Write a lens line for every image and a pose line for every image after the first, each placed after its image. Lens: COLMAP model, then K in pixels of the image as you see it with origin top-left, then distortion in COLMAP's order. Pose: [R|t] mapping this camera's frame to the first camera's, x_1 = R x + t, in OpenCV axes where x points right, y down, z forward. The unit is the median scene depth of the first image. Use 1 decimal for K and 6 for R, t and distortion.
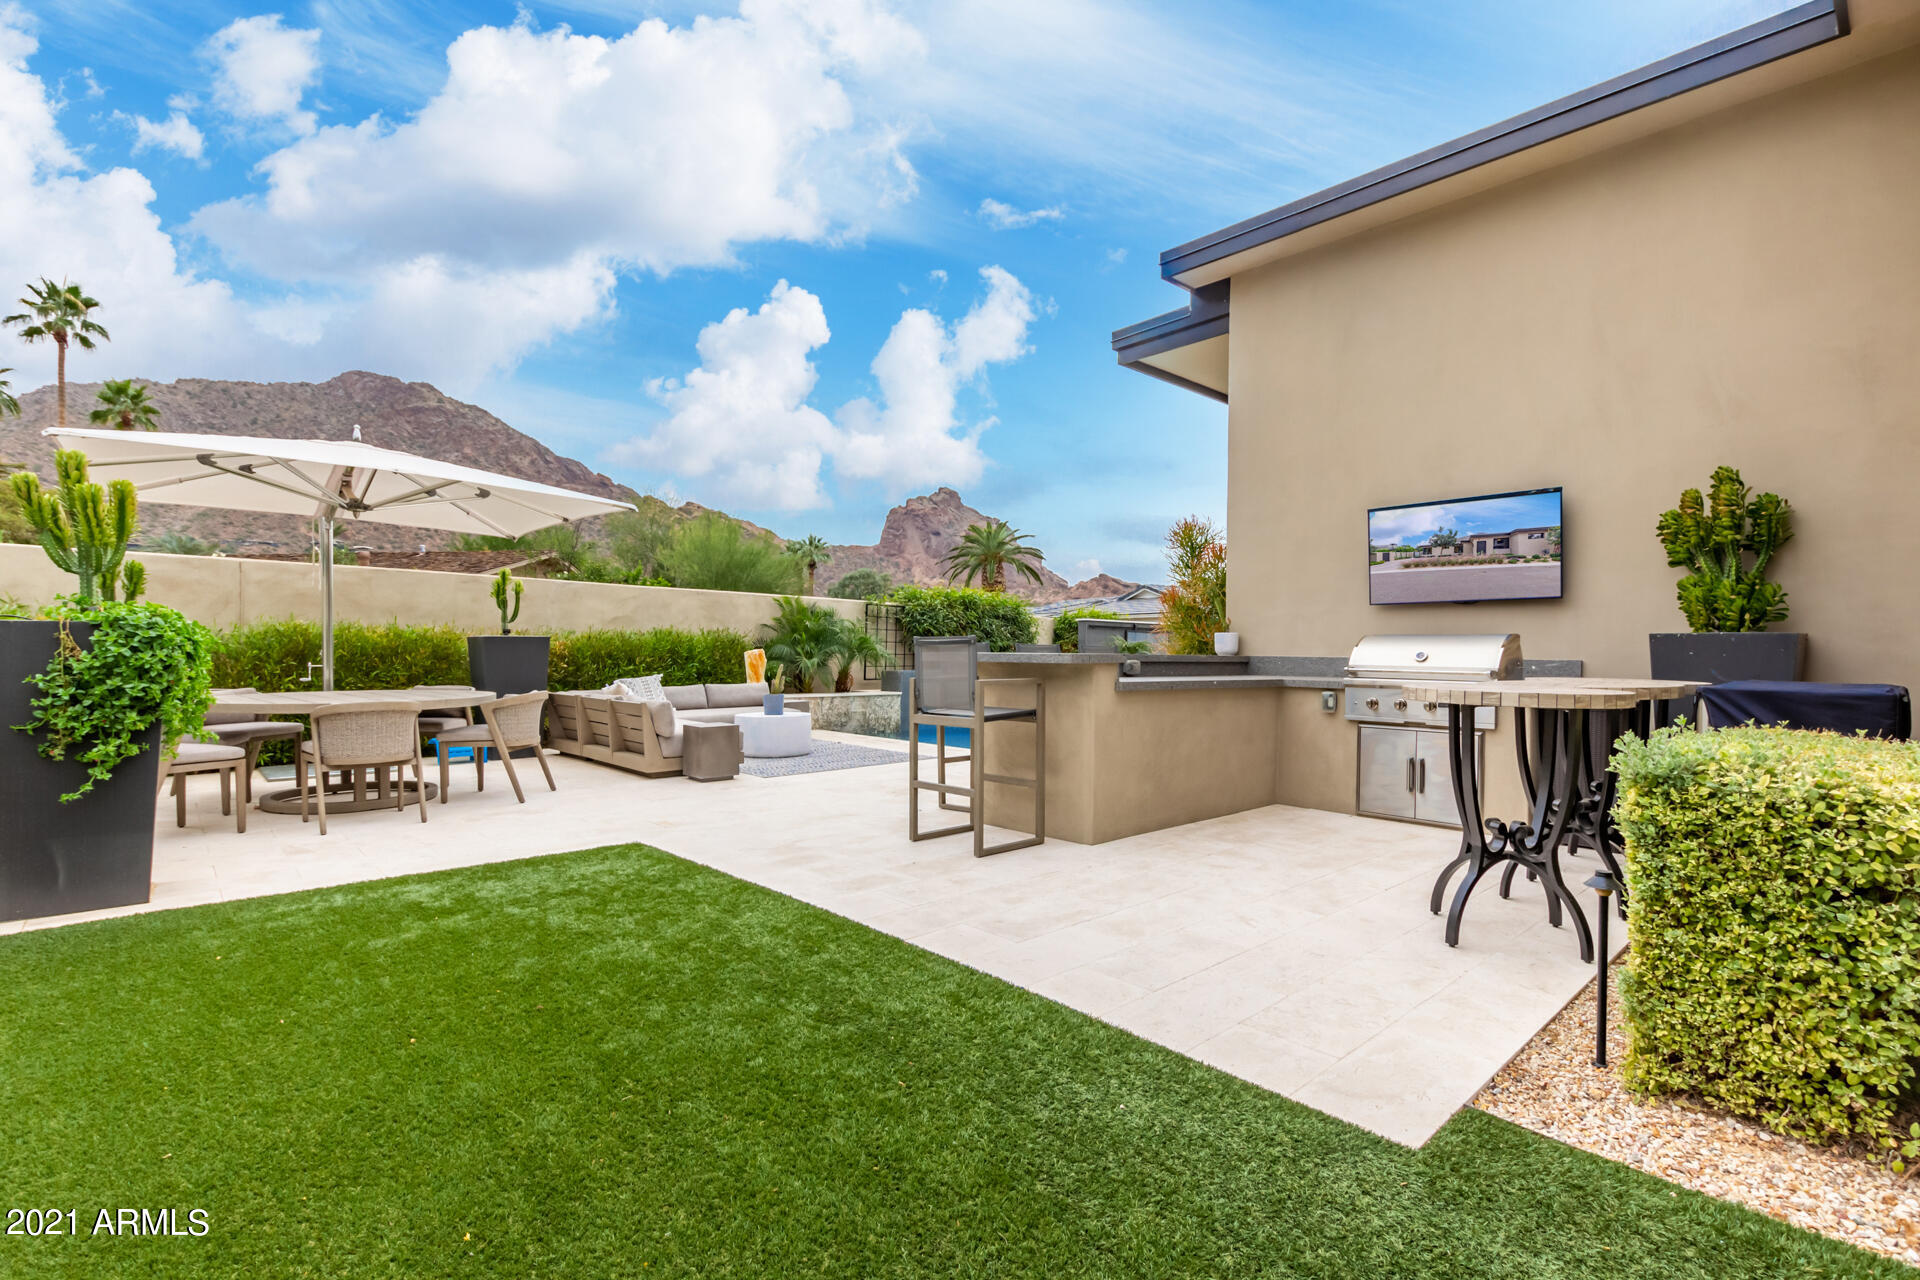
lens RADIAL K [[906.1, 0, 960.0], [0, 906.1, 640.0], [0, 0, 1]] dist [0.001107, 0.000647]
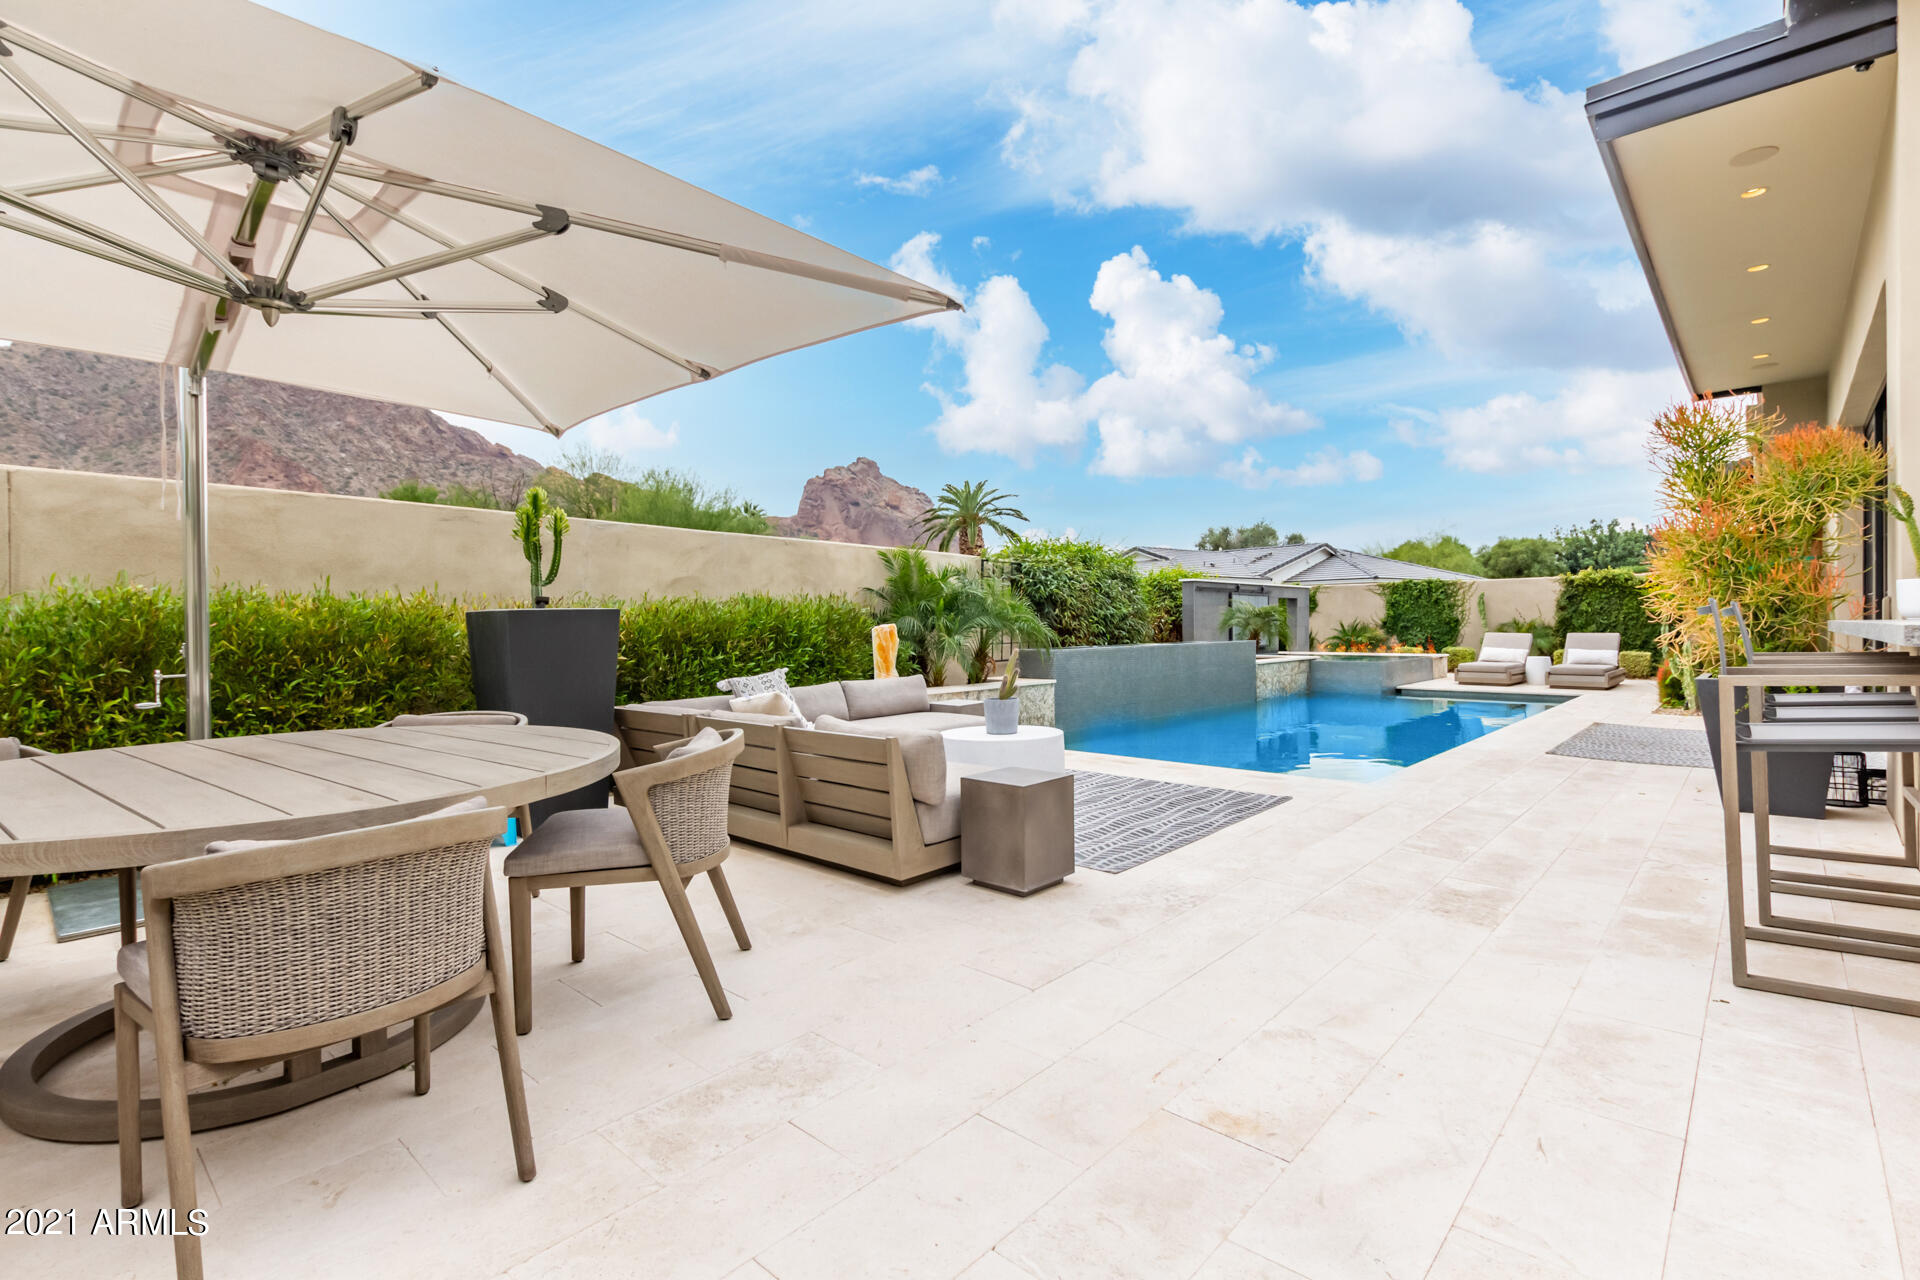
lens RADIAL K [[901.0, 0, 962.9], [0, 901.0, 601.7], [0, 0, 1]] dist [-0.001257, -0.000534]
pose [[0.994949, -0.017698, 0.098809, -0.245089], [0.018652, 0.999788, -0.008746, 0.000514], [-0.098633, 0.010545, 0.995068, 0.349238]]
